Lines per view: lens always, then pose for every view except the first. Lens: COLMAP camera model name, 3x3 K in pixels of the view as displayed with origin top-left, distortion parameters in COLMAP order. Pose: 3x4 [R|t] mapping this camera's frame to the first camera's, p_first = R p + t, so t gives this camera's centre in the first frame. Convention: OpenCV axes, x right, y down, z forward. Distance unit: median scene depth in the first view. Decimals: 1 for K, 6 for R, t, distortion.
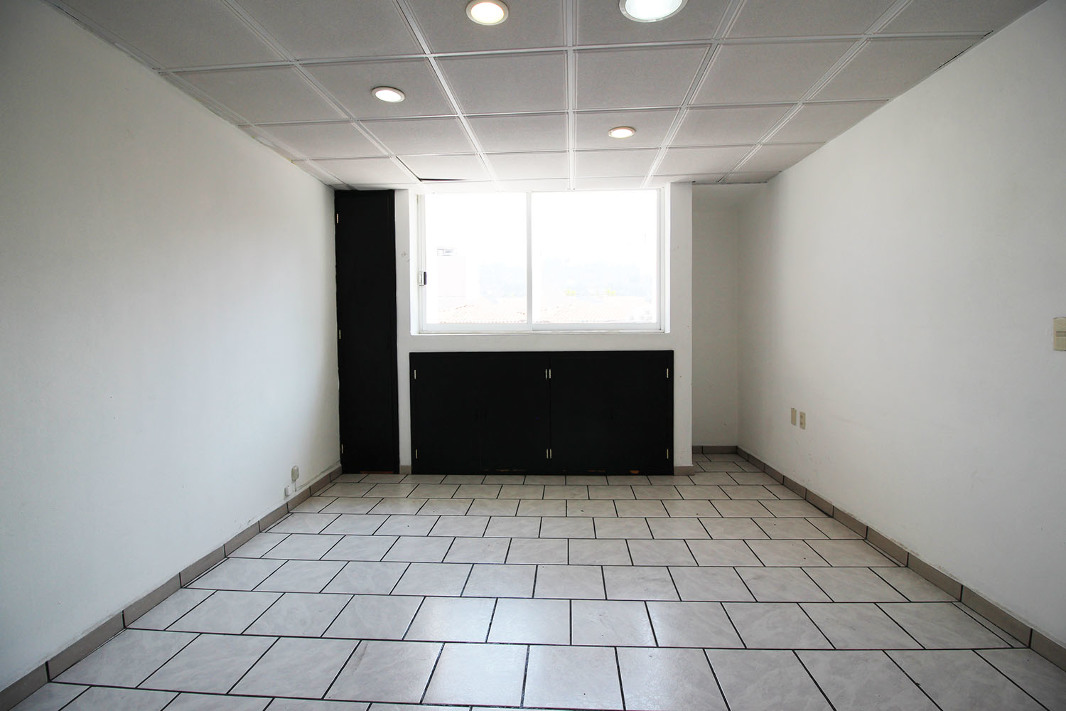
lens RADIAL K [[509.9, 0, 540.5], [0, 509.9, 332.4], [0, 0, 1]] dist [-0.020319, -0.000028]
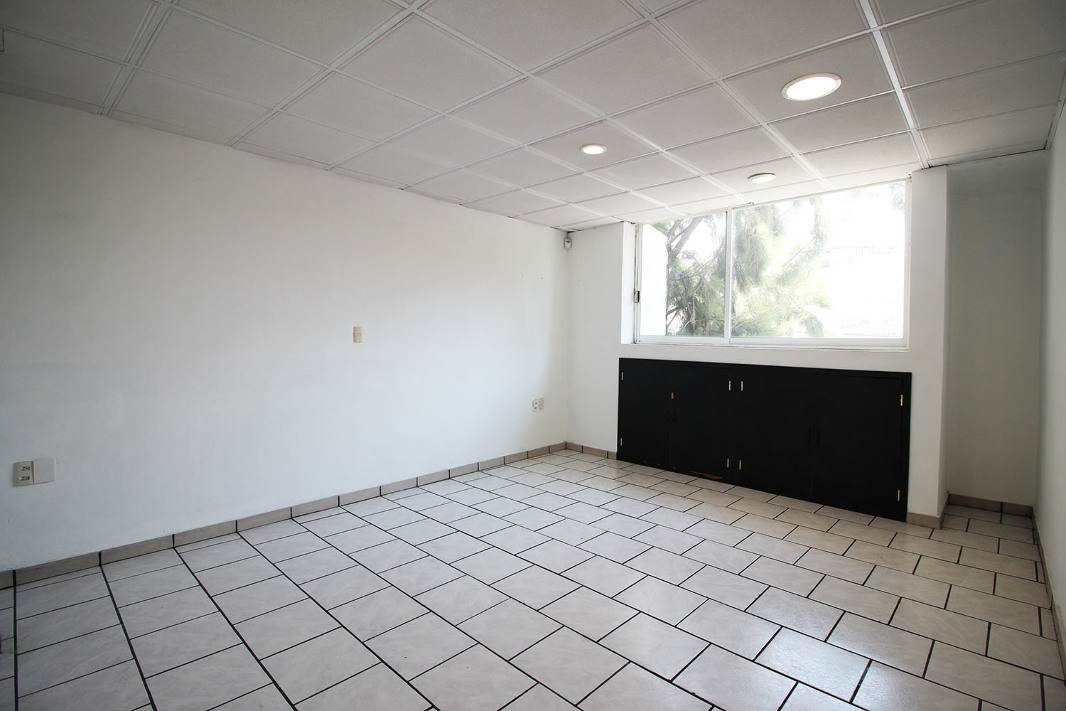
lens RADIAL K [[498.0, 0, 534.5], [0, 498.0, 352.0], [0, 0, 1]] dist [-0.002621, -0.002549]
pose [[0.761657, 0.041388, -0.646658, 0.313840], [-0.030068, 0.999141, 0.028534, -0.003898], [0.647283, -0.002289, 0.762246, -0.019376]]
